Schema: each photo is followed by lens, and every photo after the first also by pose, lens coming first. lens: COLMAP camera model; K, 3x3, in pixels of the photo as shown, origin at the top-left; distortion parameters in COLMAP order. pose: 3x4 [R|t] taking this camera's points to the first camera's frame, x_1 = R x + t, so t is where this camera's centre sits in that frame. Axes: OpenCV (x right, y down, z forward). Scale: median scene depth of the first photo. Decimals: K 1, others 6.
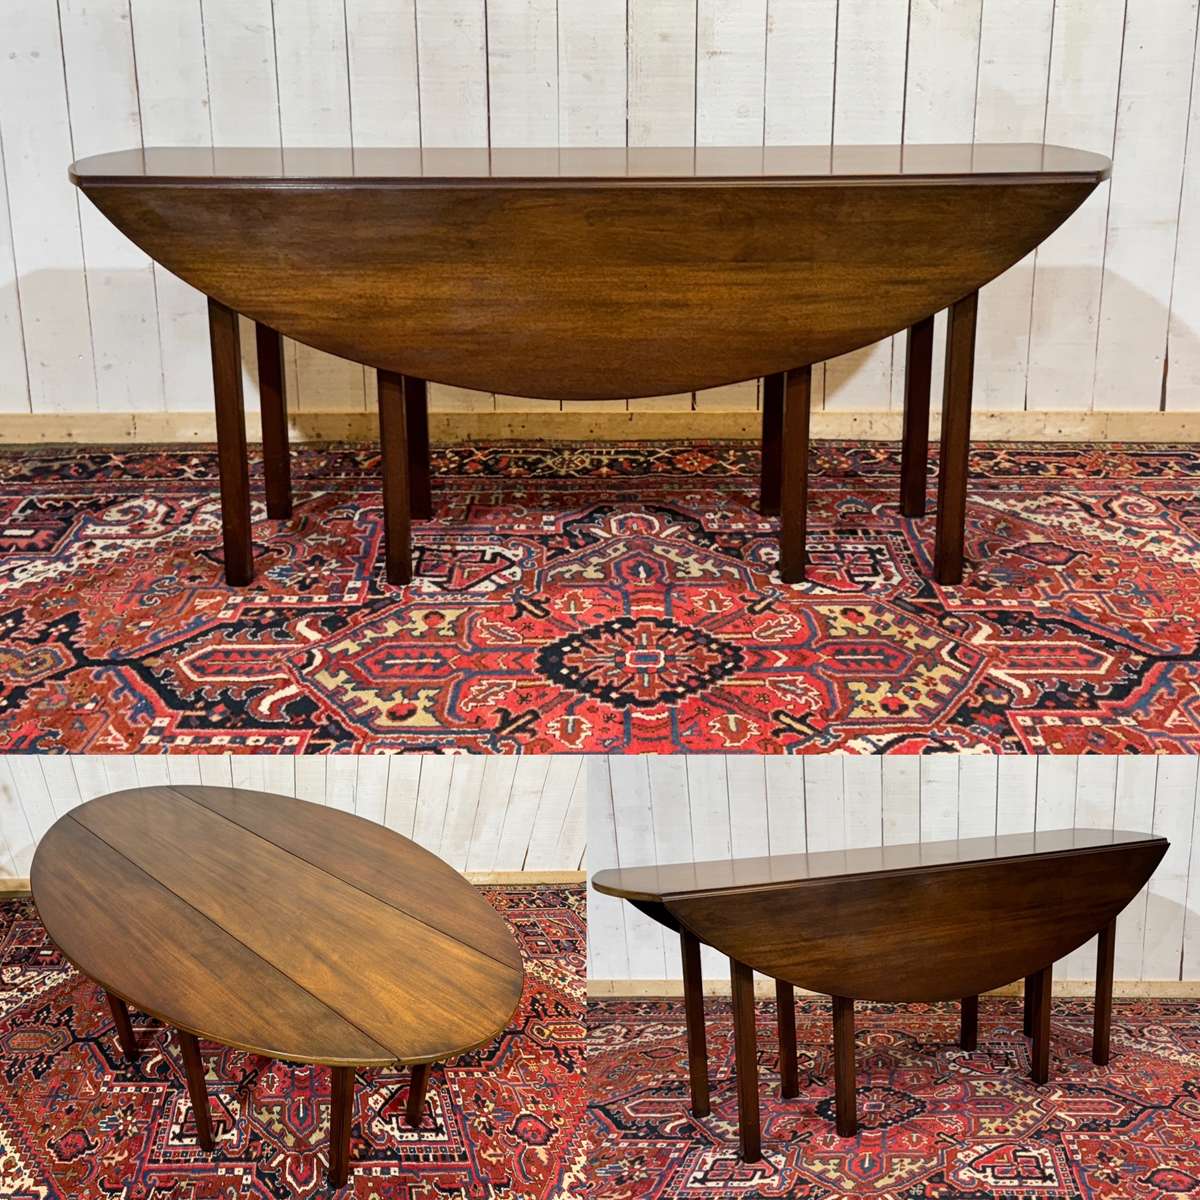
lens RADIAL K [[1560.3, 0, 595.8], [0, 1560.3, 371.4], [0, 0, 1]] dist [0.222616, -0.549229]
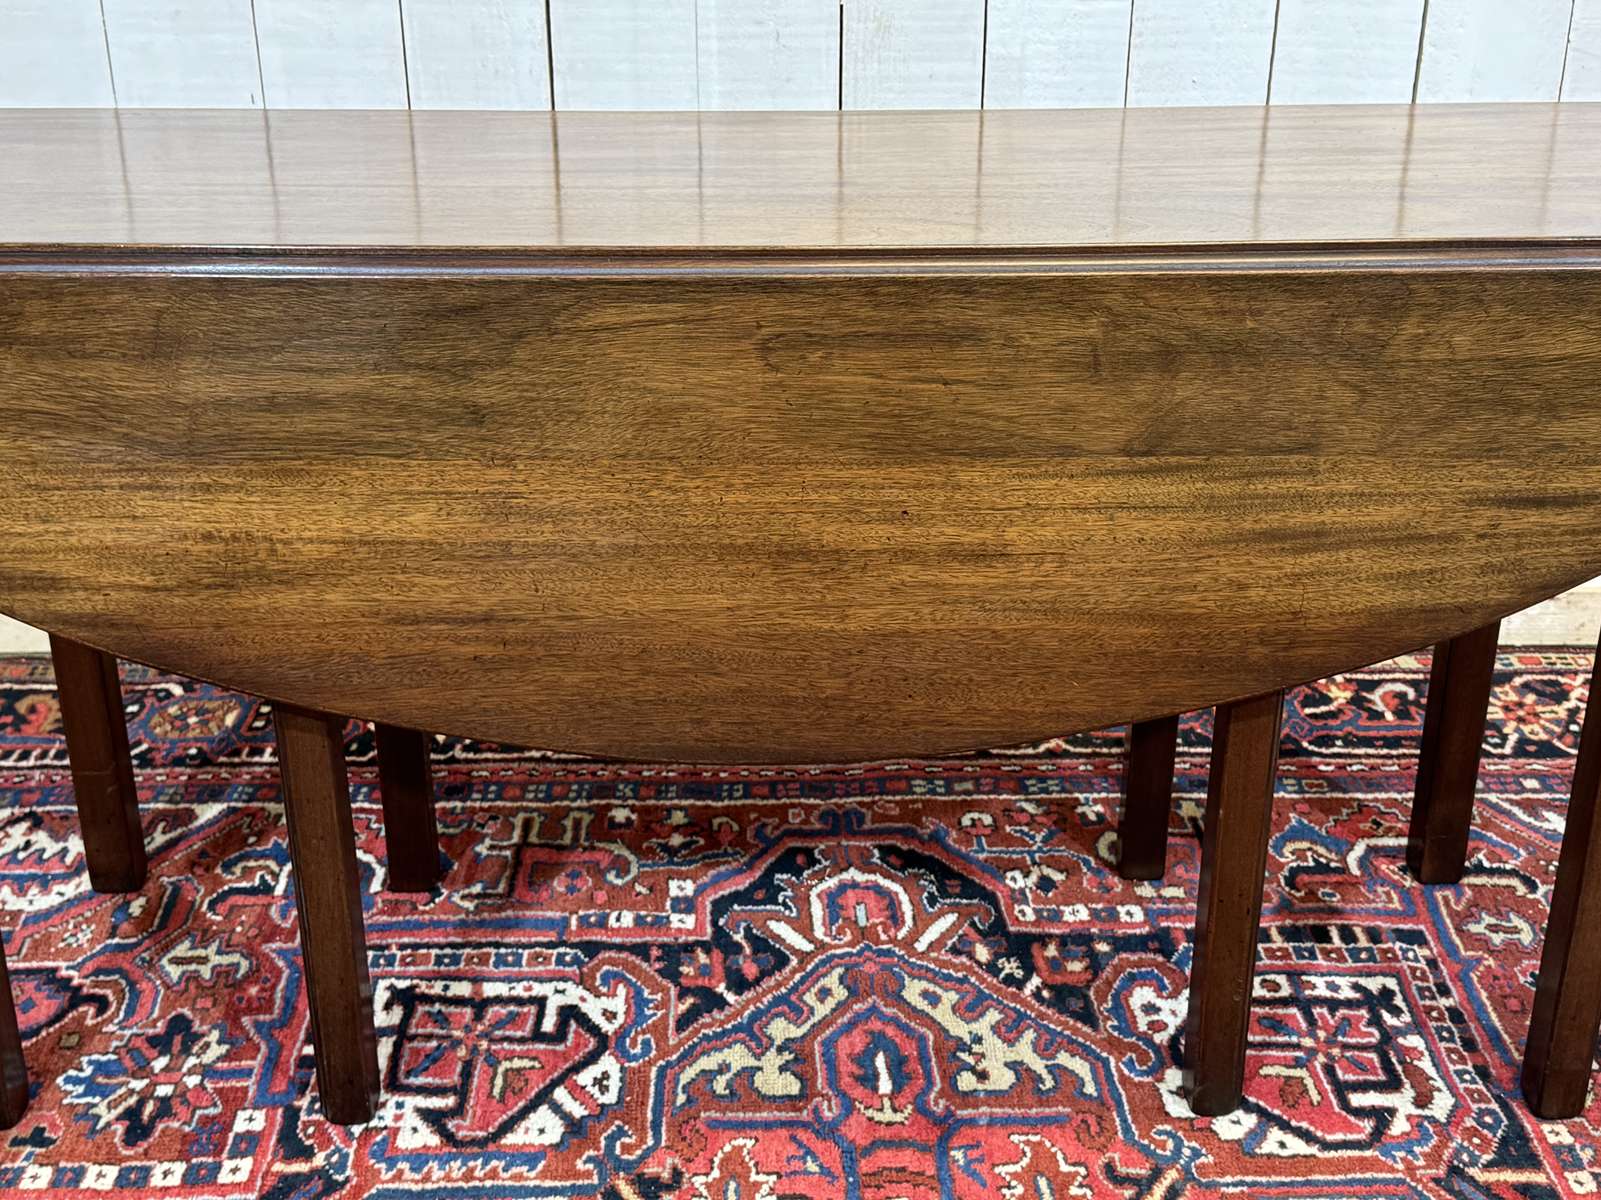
lens RADIAL K [[2086.7, 0, 798.0], [0, 2086.7, 607.6], [0, 0, 1]] dist [0.192698, -0.389640]
pose [[0.999862, -0.003451, 0.016254, -0.005300], [0.000436, 0.983302, 0.181980, -0.125732], [-0.016610, -0.181948, 0.983168, 0.439257]]
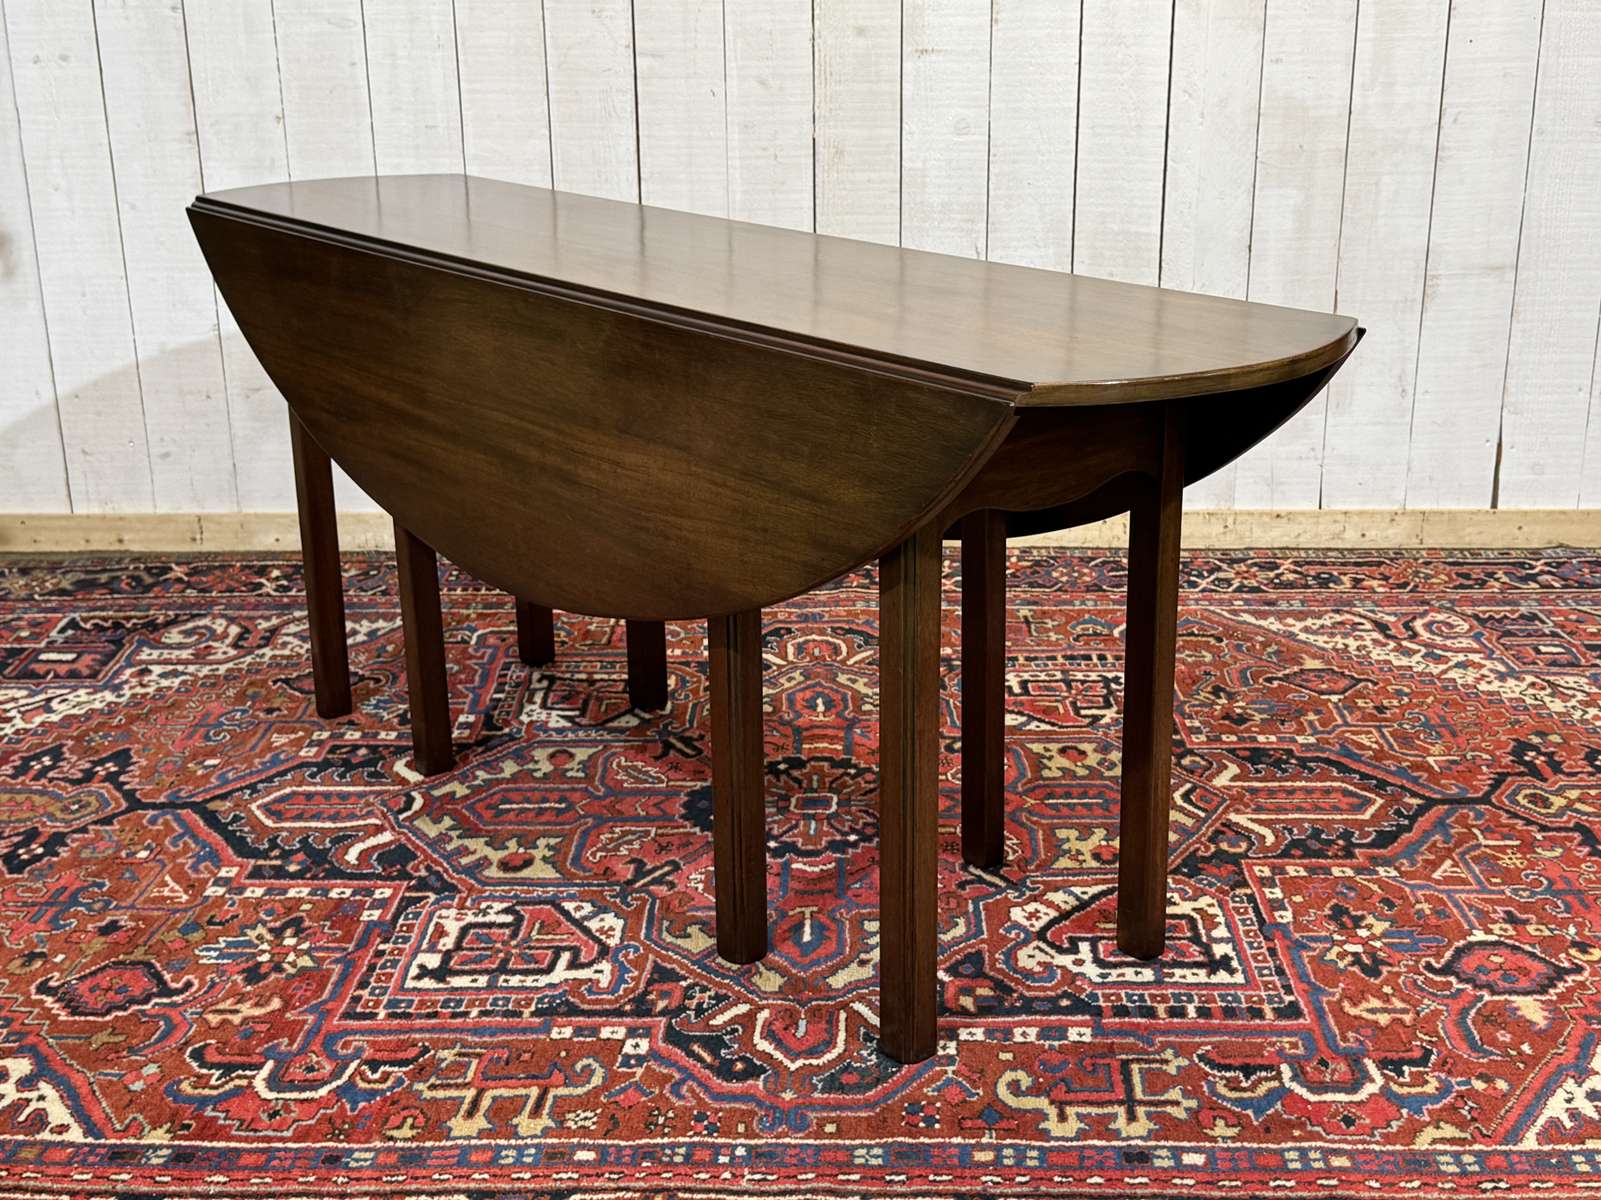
lens RADIAL K [[2086.7, 0, 798.0], [0, 2086.7, 607.6], [0, 0, 1]] dist [0.192698, -0.389640]
pose [[0.999820, -0.000544, -0.018969, 0.040709], [0.001695, 0.998154, 0.060715, 0.012607], [0.018900, -0.060736, 0.997975, -0.082419]]
